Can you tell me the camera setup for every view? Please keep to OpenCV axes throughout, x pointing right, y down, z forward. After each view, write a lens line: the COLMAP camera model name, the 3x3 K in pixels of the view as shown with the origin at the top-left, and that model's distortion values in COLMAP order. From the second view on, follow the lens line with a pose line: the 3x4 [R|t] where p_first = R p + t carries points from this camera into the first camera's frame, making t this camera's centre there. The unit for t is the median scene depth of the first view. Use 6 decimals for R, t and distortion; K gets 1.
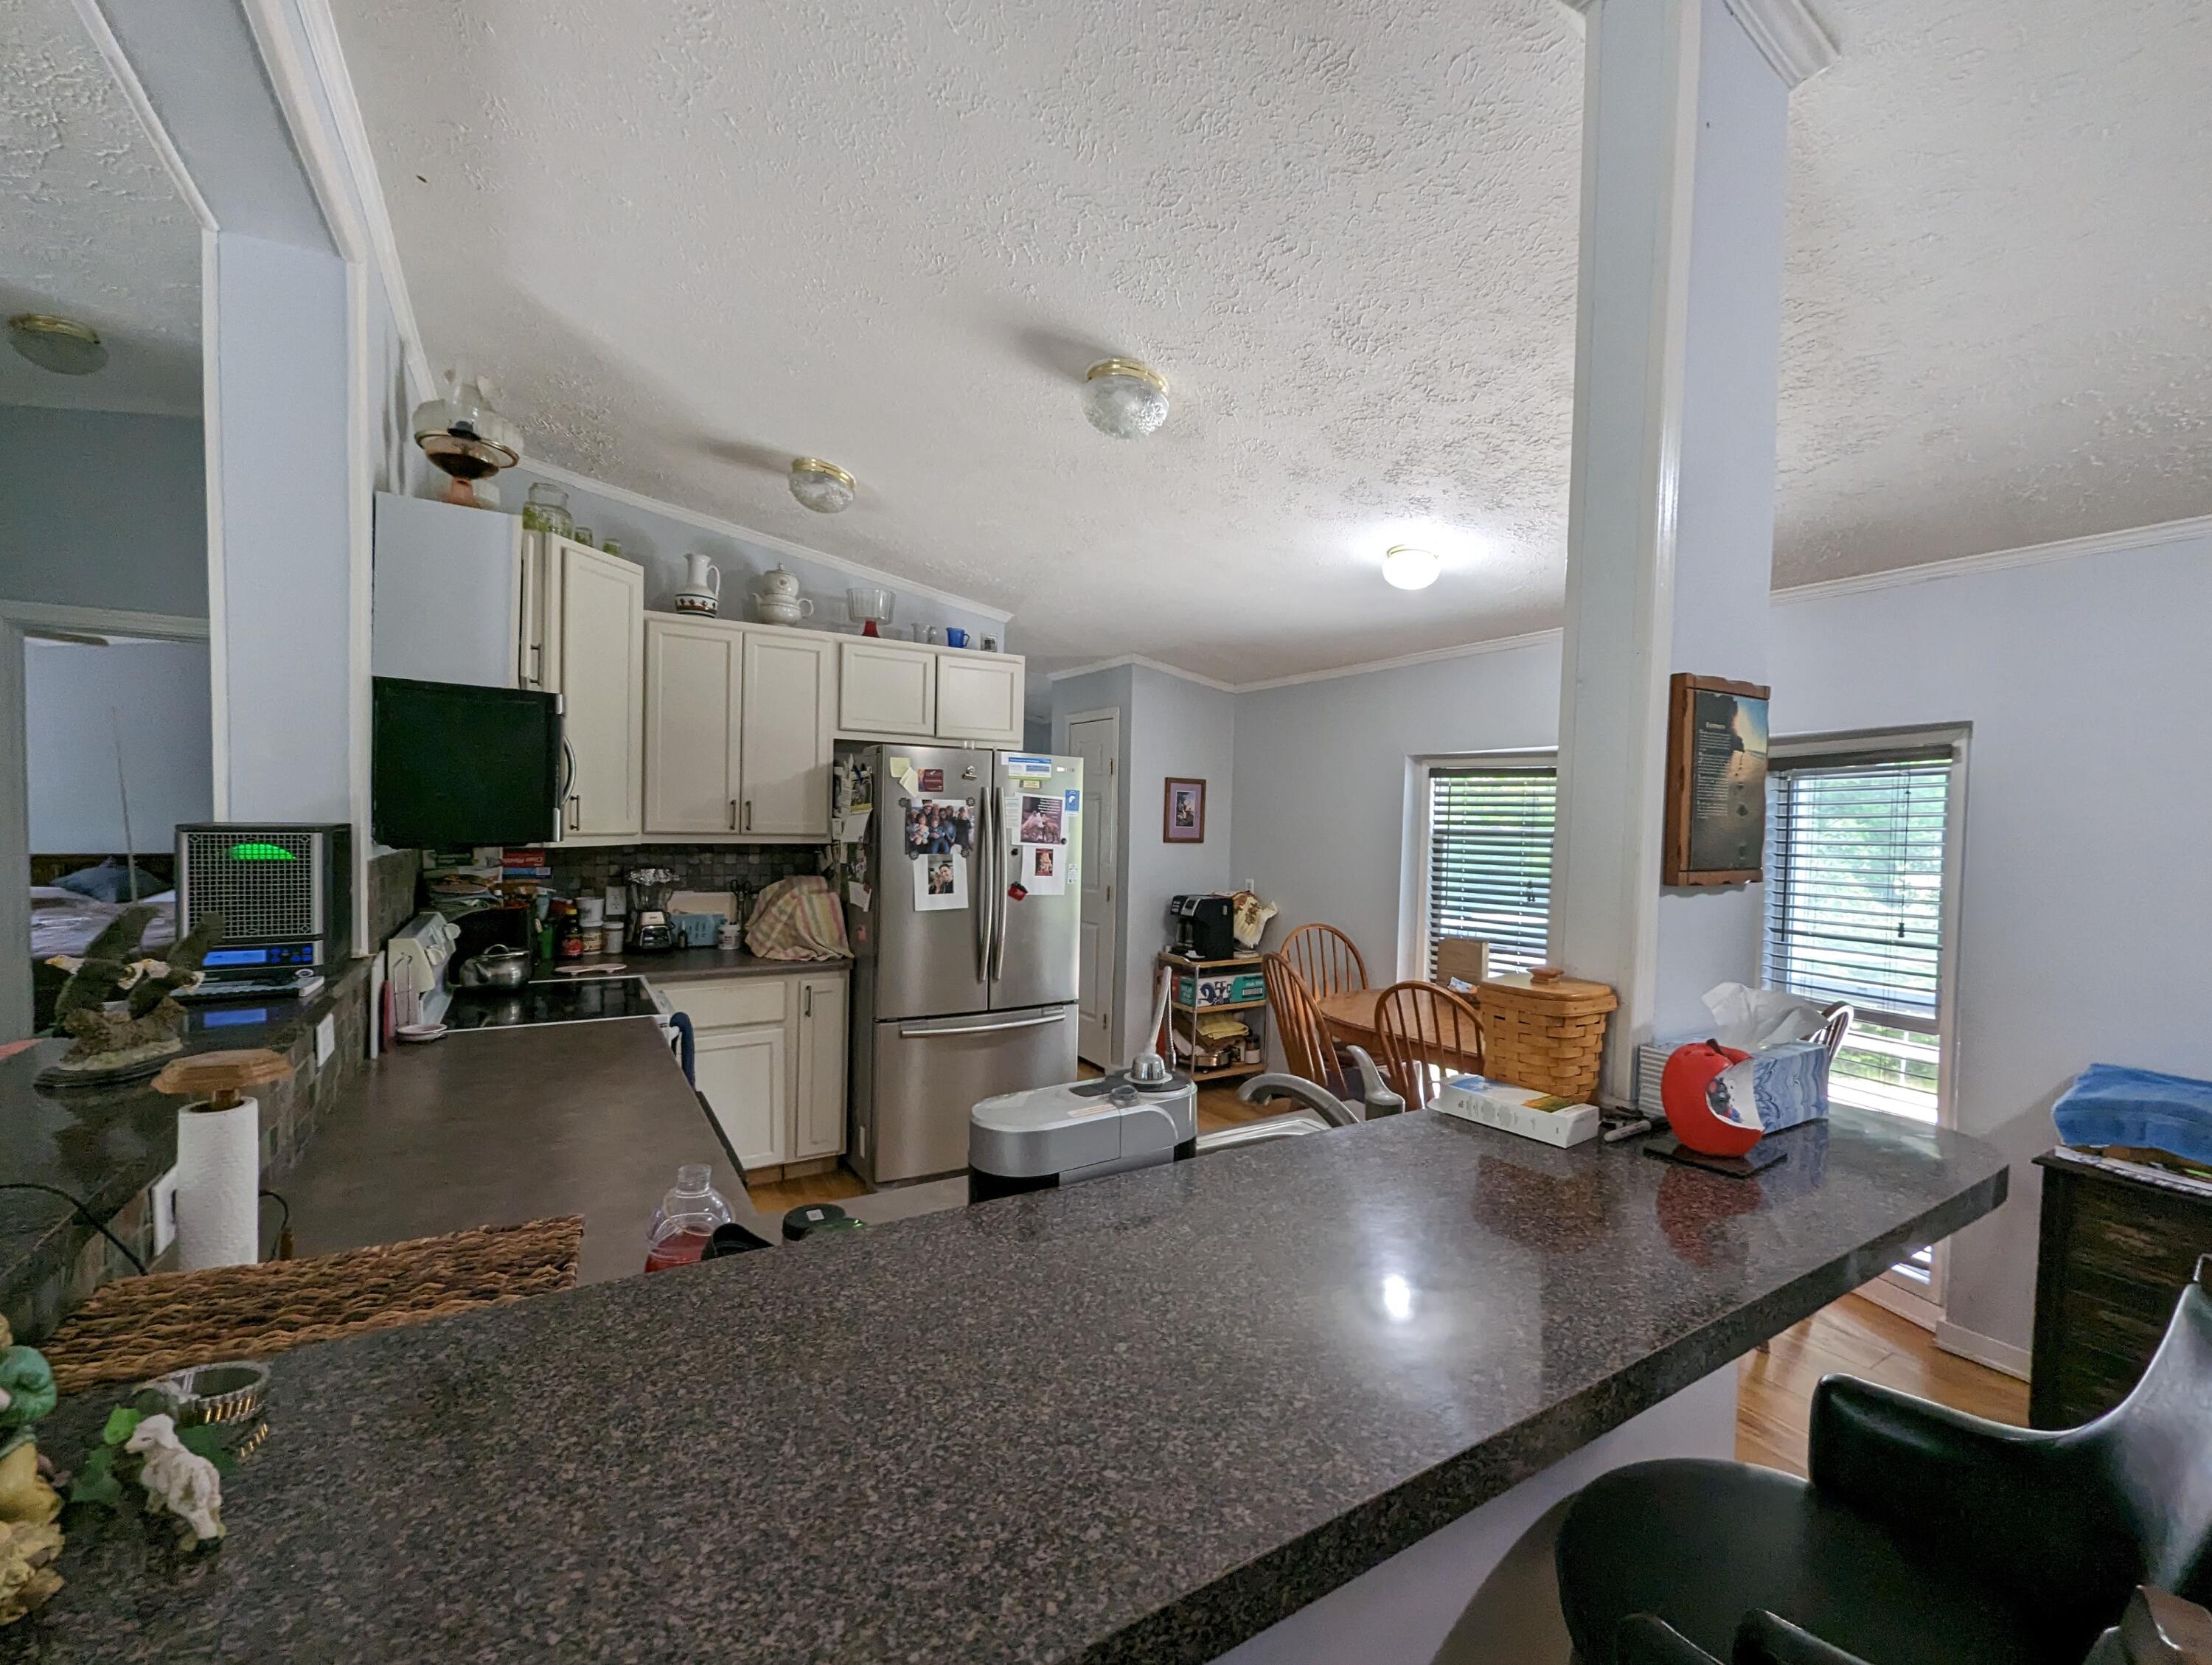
lens RADIAL K [[923.4, 0, 1104.7], [0, 923.4, 839.9], [0, 0, 1]] dist [0.000022, -0.000292]
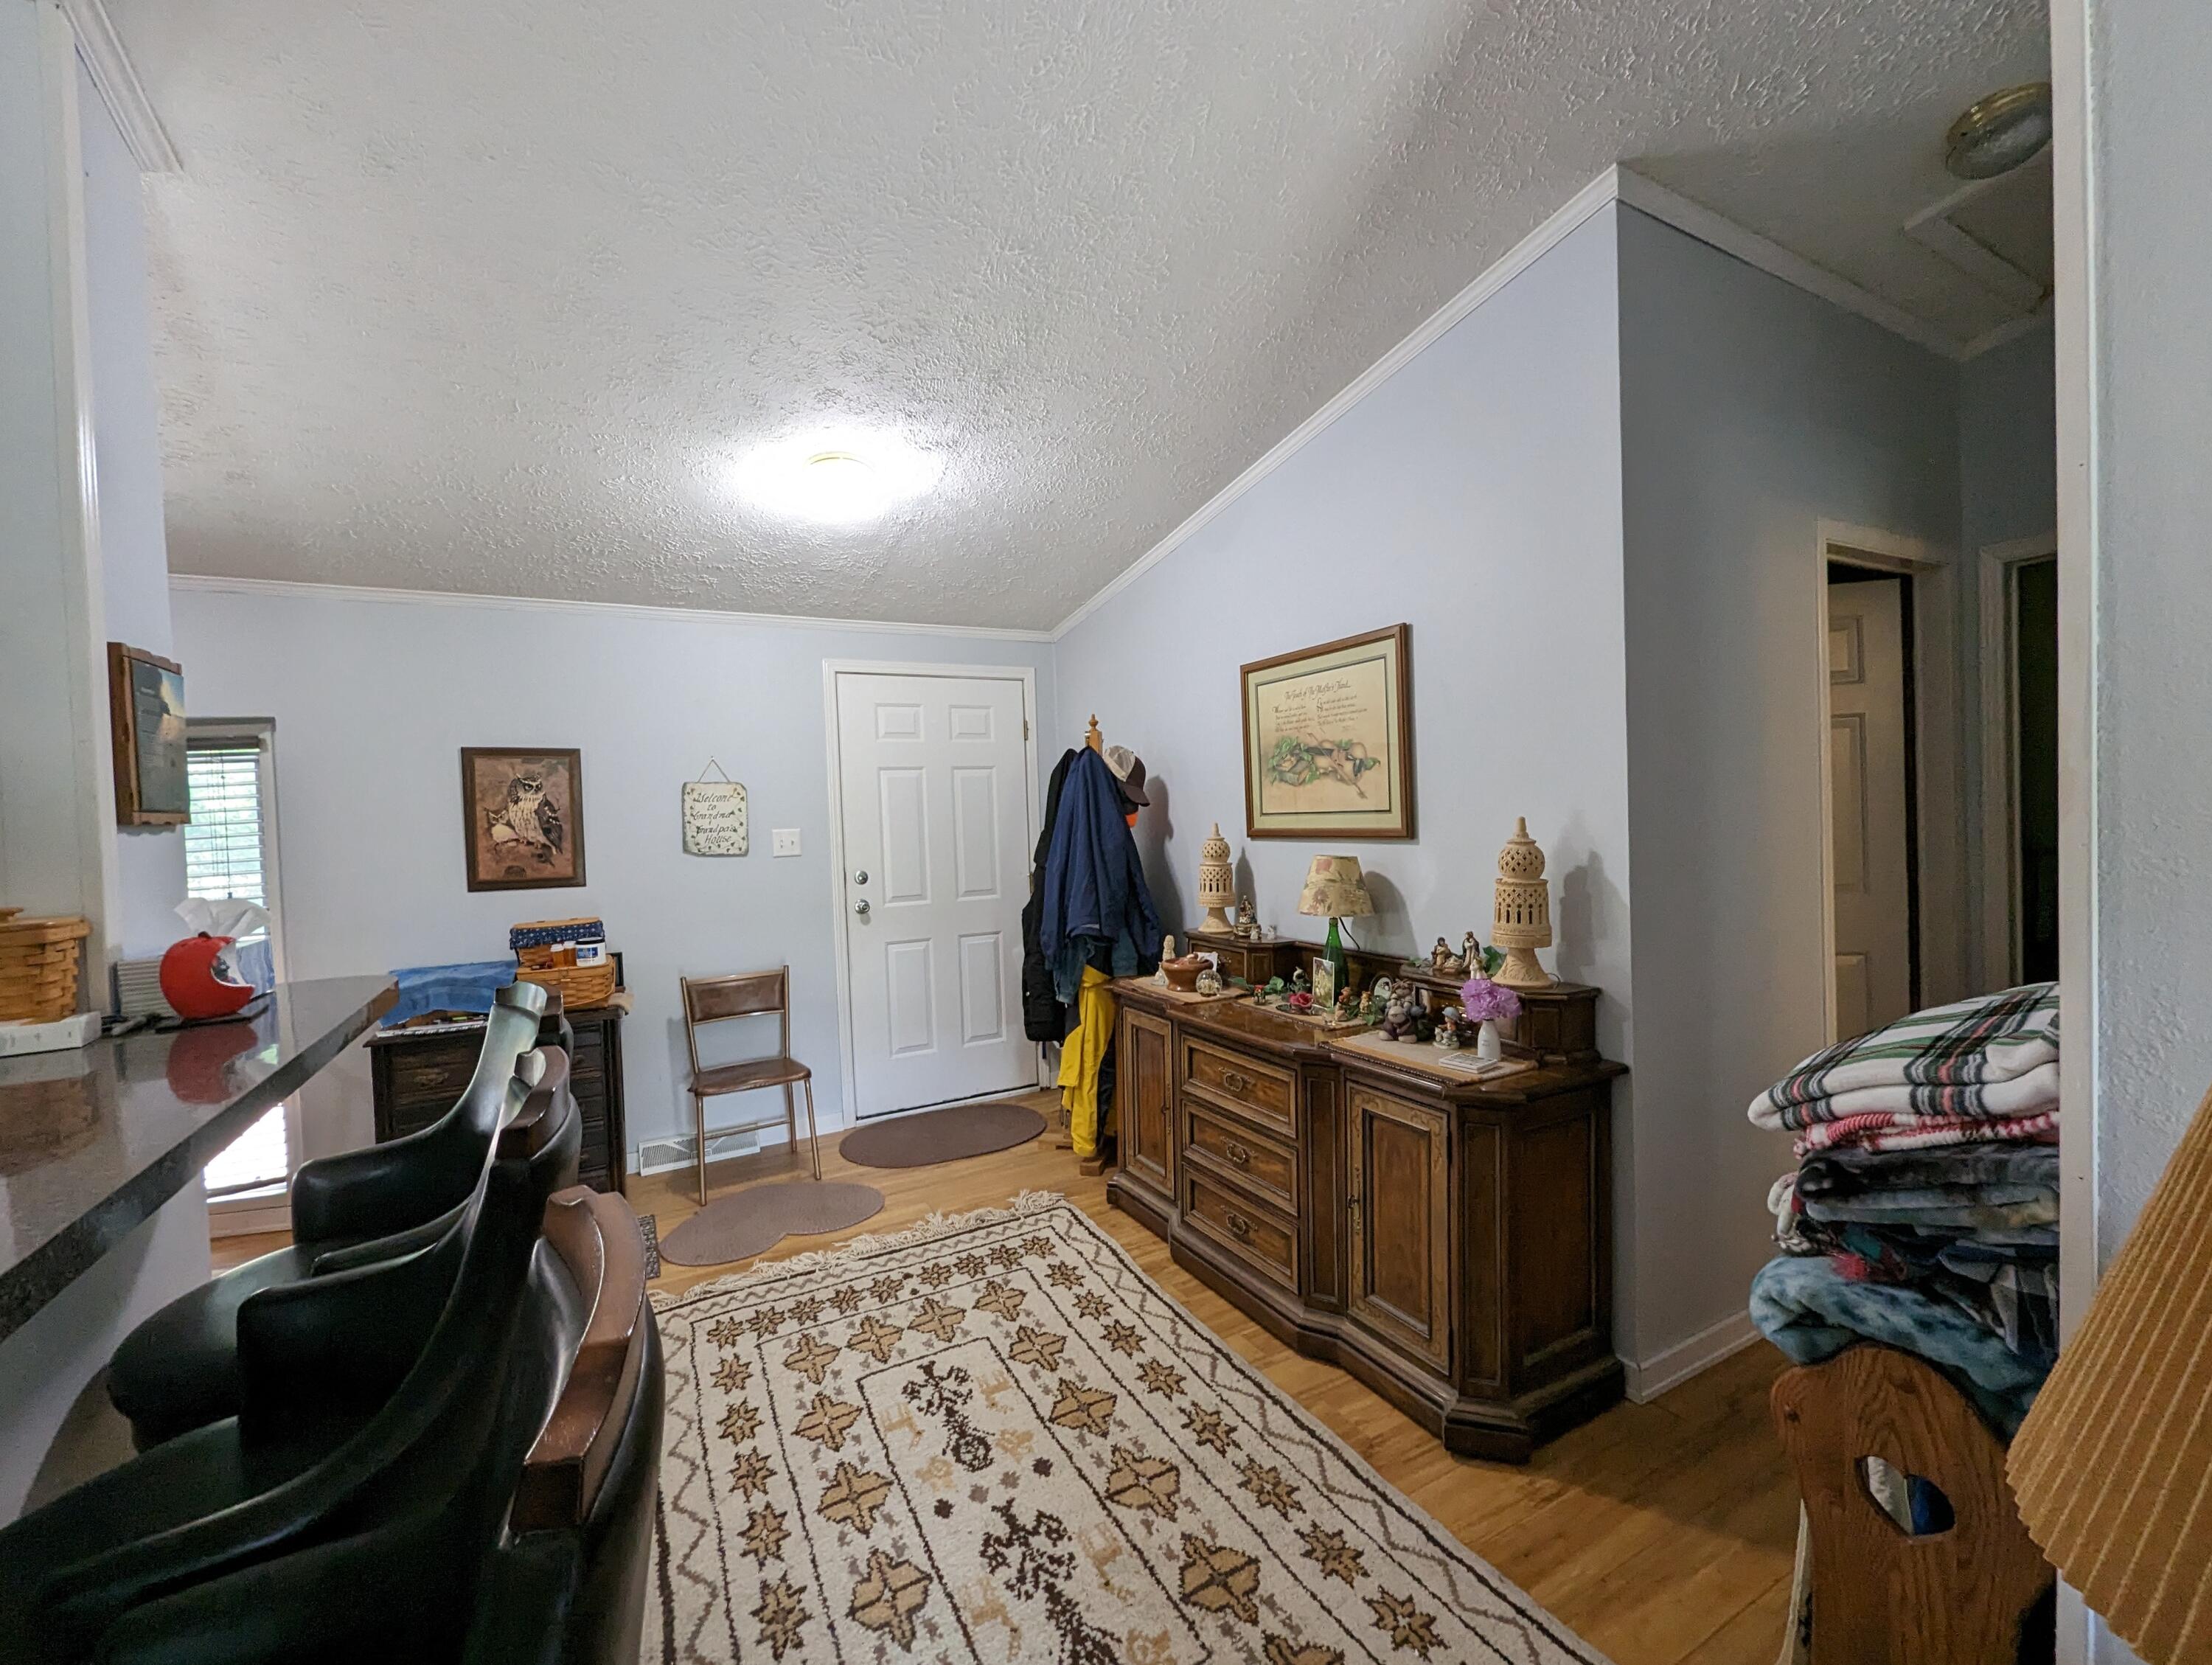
lens RADIAL K [[923.4, 0, 1104.7], [0, 923.4, 839.9], [0, 0, 1]] dist [0.000022, -0.000292]
pose [[0.043529, -0.051289, 0.997735, -0.296322], [0.063919, 0.996778, 0.048451, 0.054614], [-0.997005, 0.061665, 0.046668, -0.171020]]
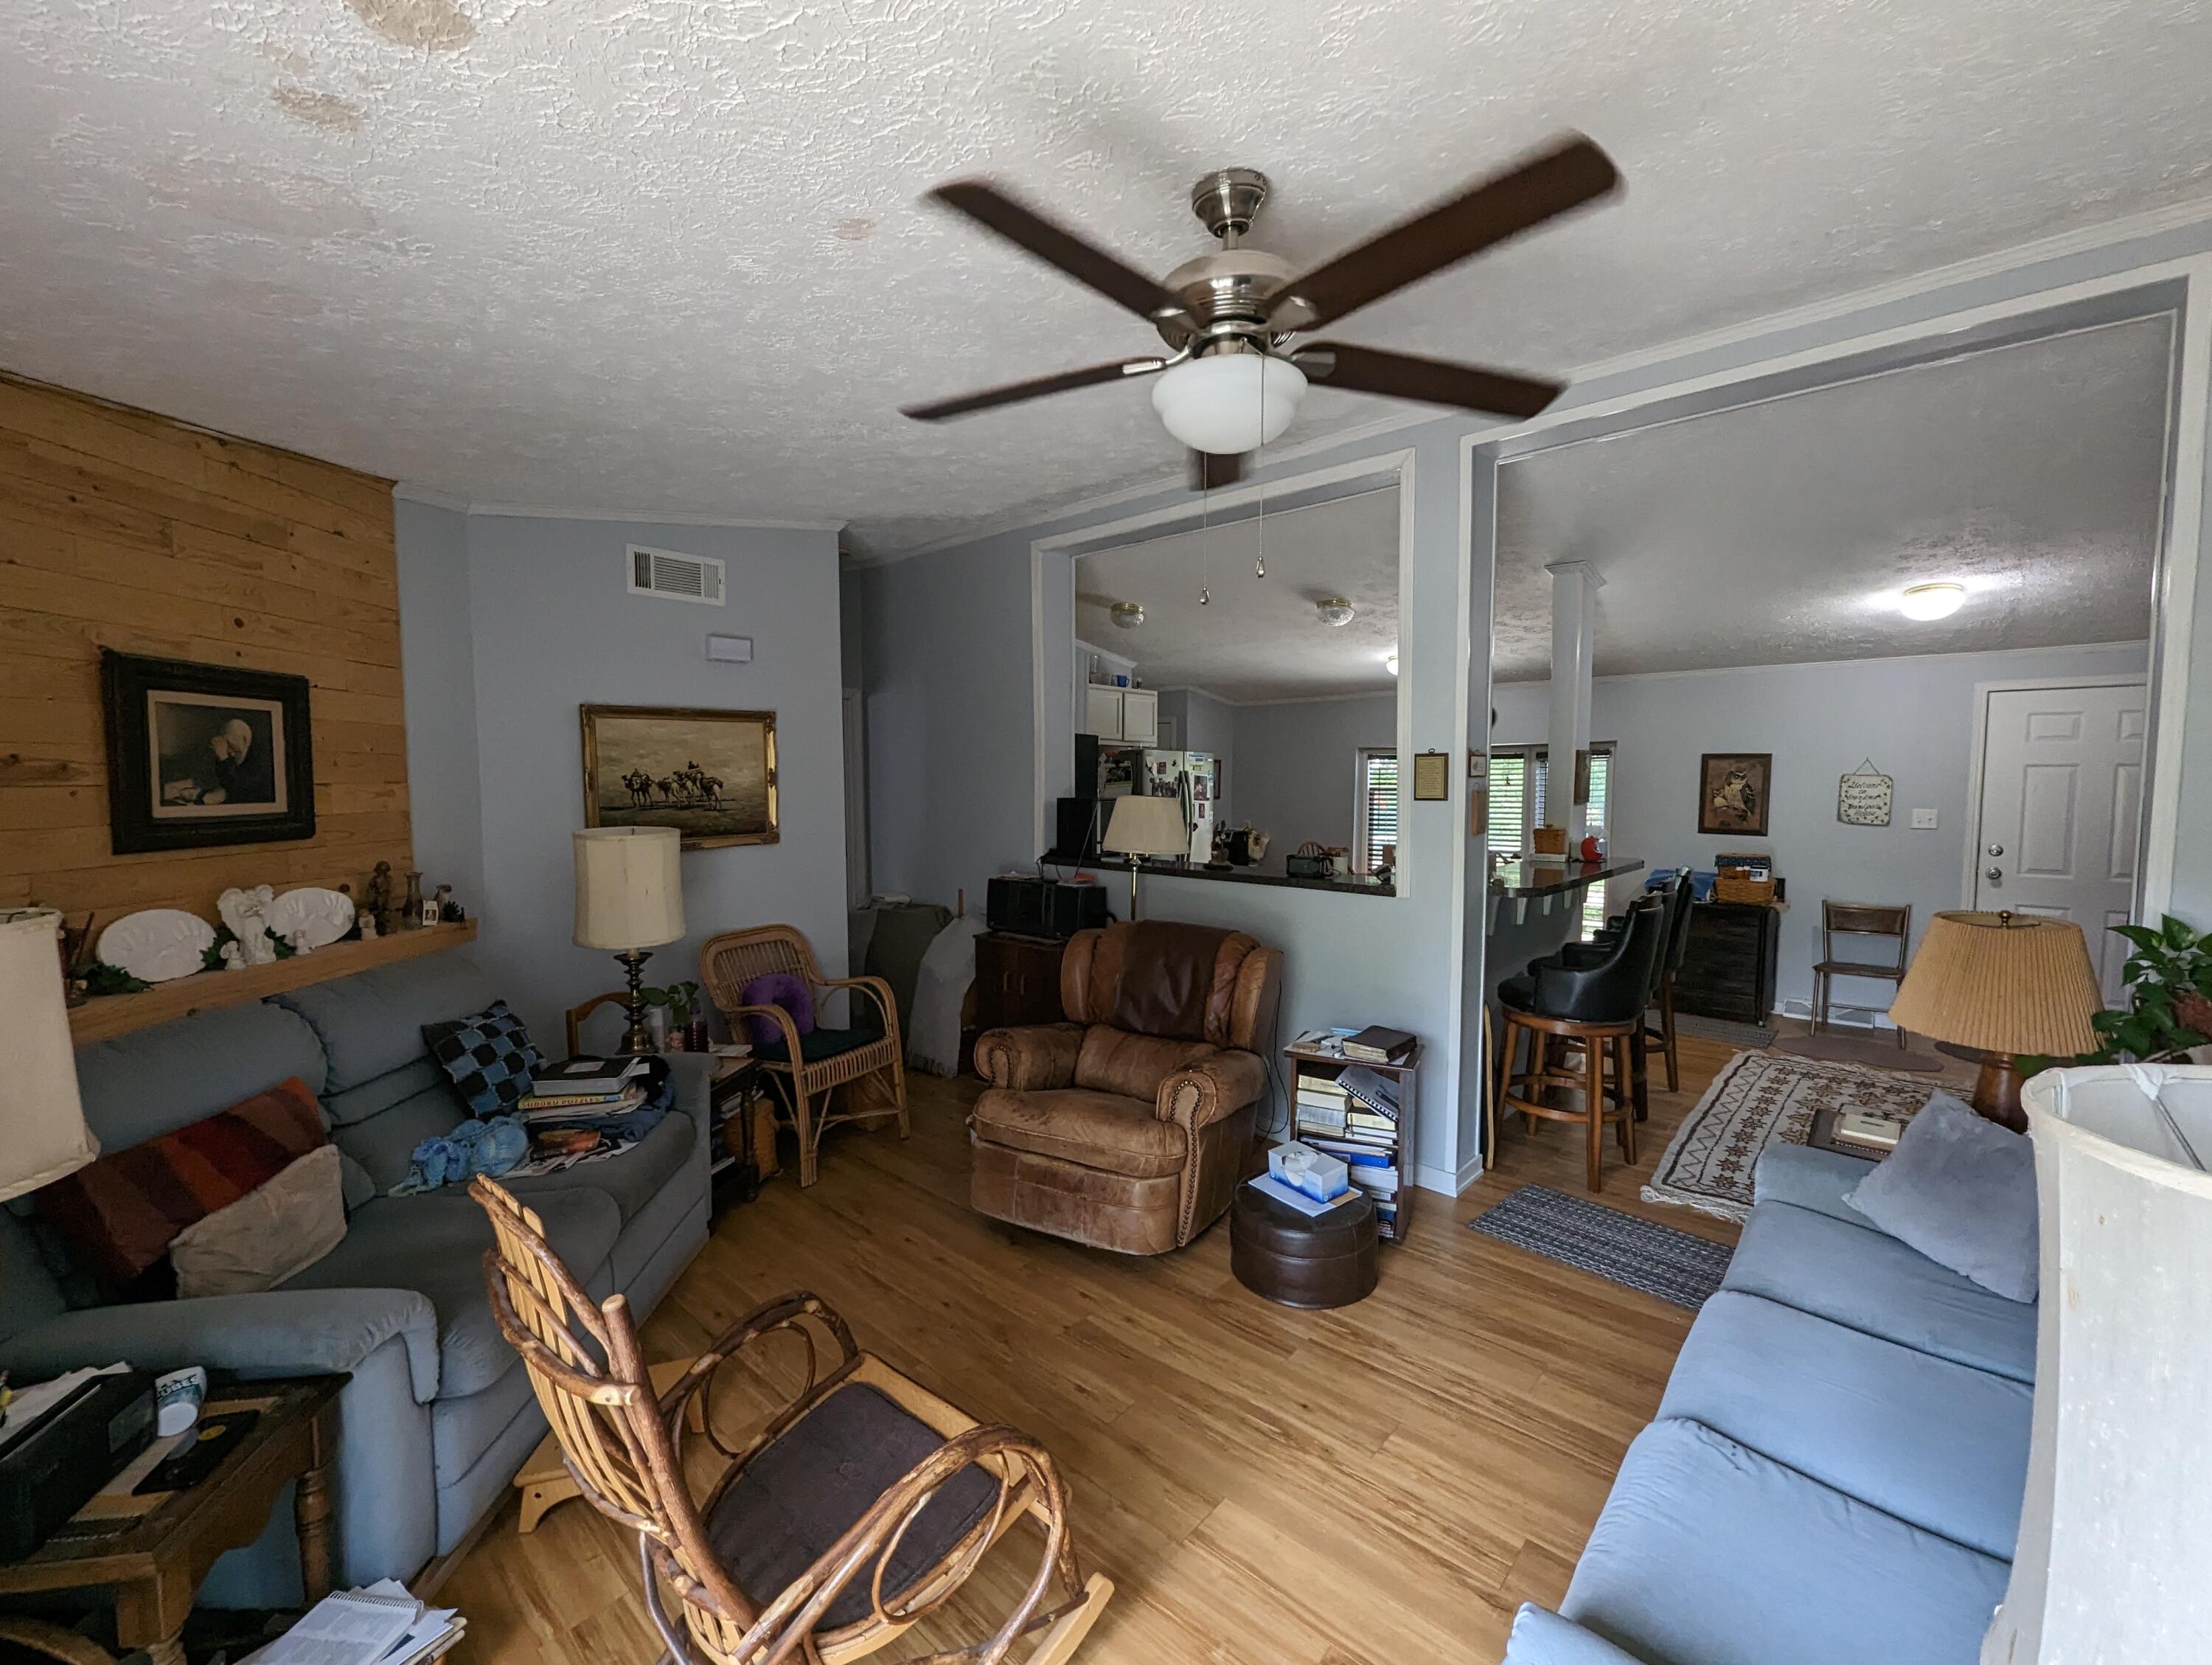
lens RADIAL K [[923.4, 0, 1104.7], [0, 923.4, 839.9], [0, 0, 1]] dist [0.000022, -0.000292]
pose [[0.956827, -0.037808, 0.288187, -1.461716], [0.025551, 0.998606, 0.046178, -0.014192], [-0.289532, -0.036821, 0.956460, -1.308982]]
